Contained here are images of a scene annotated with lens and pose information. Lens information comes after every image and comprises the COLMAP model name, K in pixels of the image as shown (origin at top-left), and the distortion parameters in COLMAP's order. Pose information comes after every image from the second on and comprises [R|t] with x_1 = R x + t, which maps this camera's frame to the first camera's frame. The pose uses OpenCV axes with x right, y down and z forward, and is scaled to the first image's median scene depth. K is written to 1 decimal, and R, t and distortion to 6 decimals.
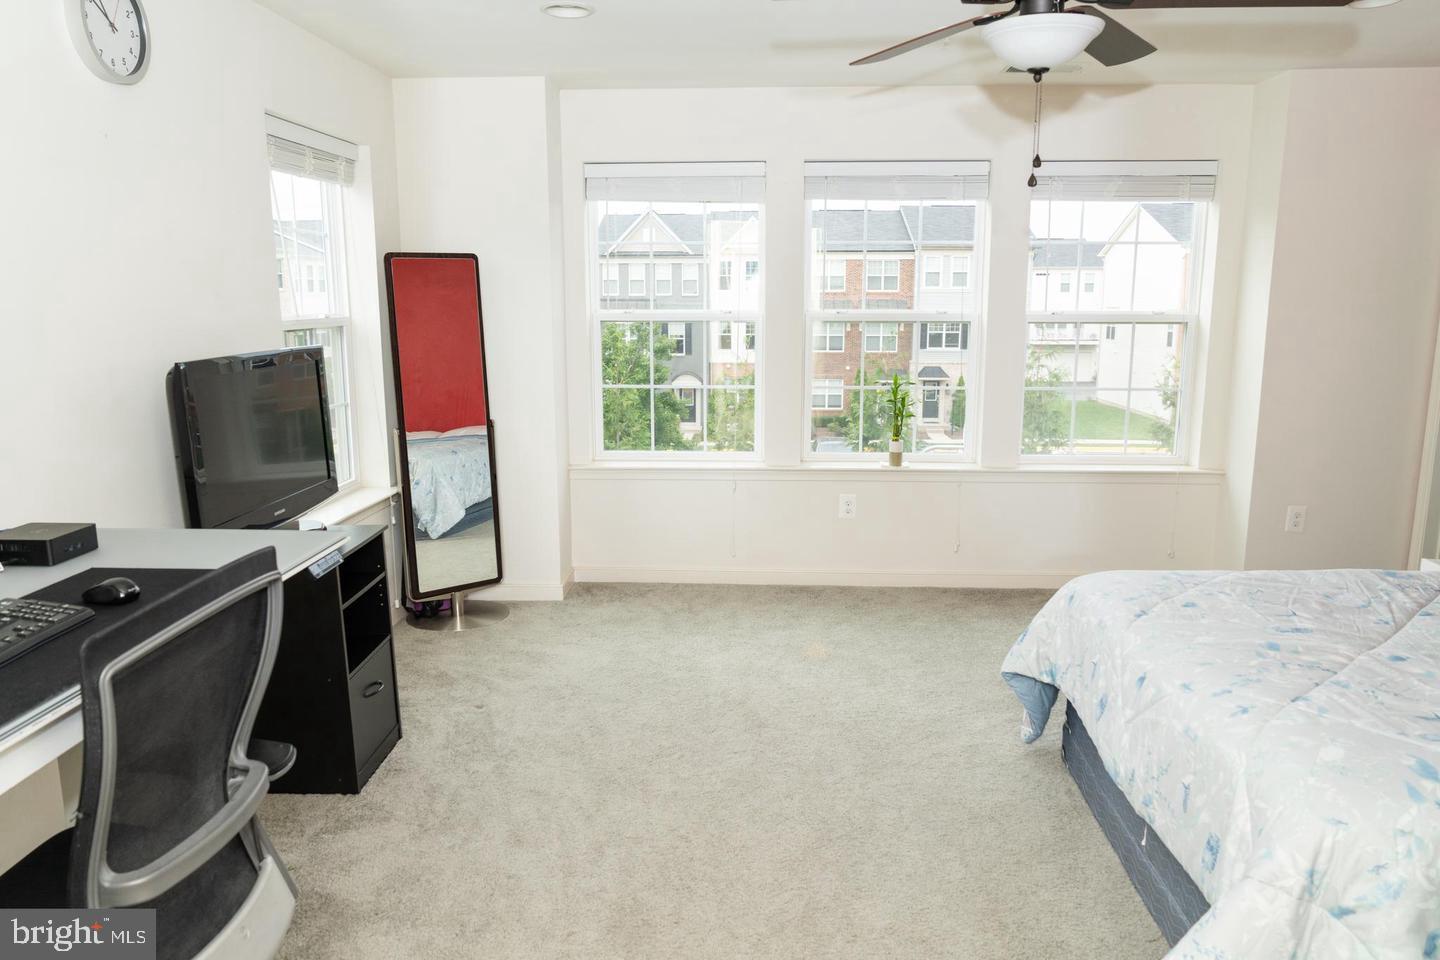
lens RADIAL K [[1003.7, 0, 710.3], [0, 1003.7, 471.5], [0, 0, 1]] dist [-0.040346, 0.023179]
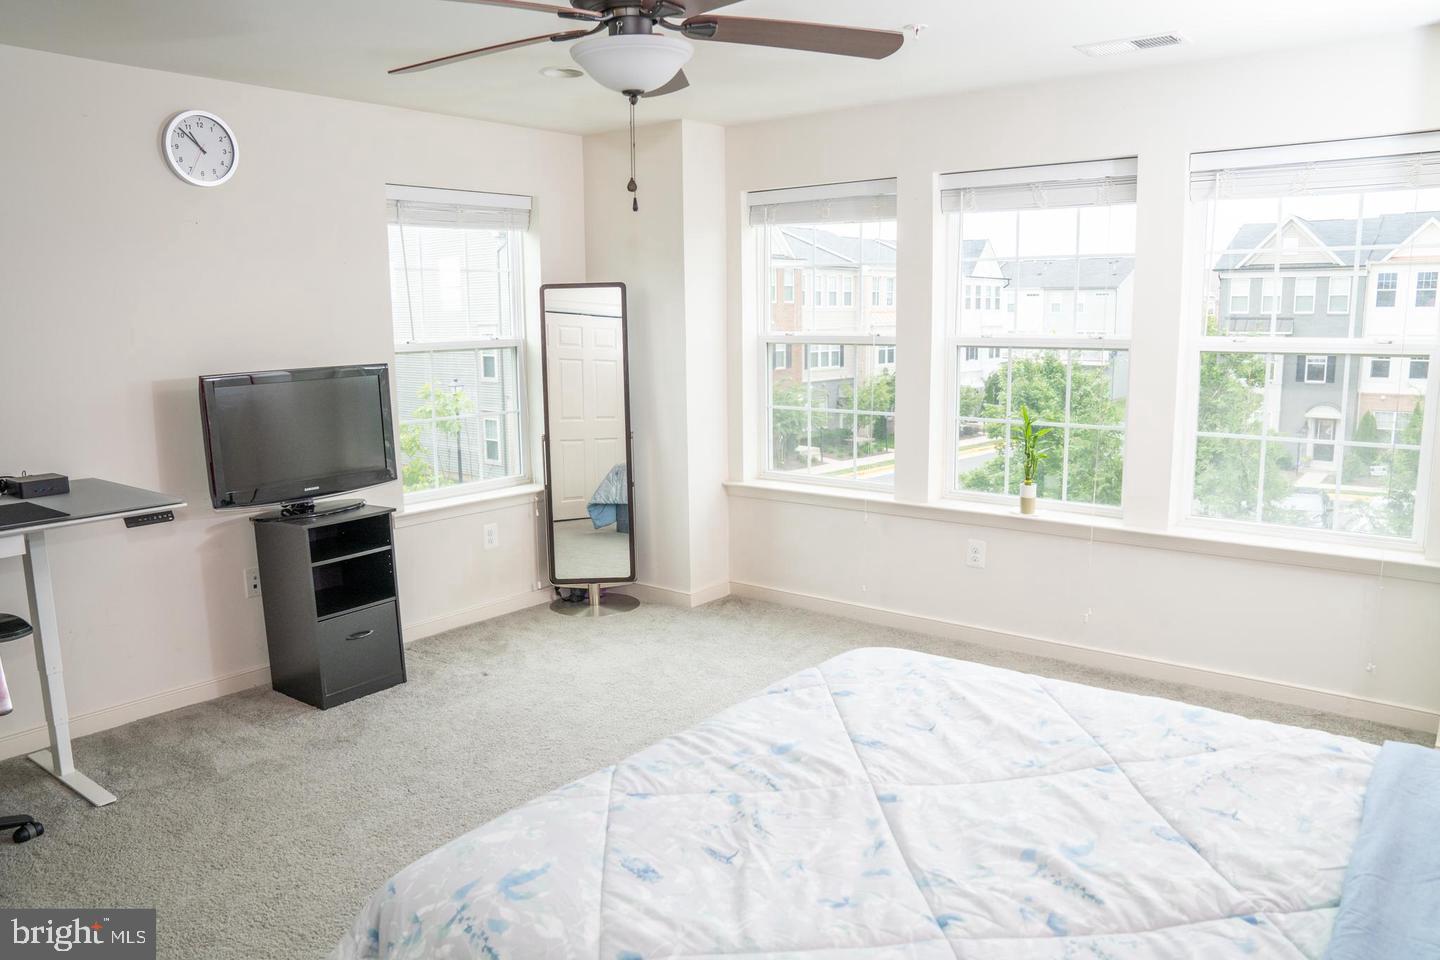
lens RADIAL K [[1003.7, 0, 712.6], [0, 1003.7, 484.6], [0, 0, 1]] dist [-0.040346, 0.023179]
pose [[0.835484, 0.089352, -0.542202, 0.452082], [-0.091621, 0.995531, 0.022879, -0.027993], [0.541824, 0.030562, 0.839936, 0.119802]]
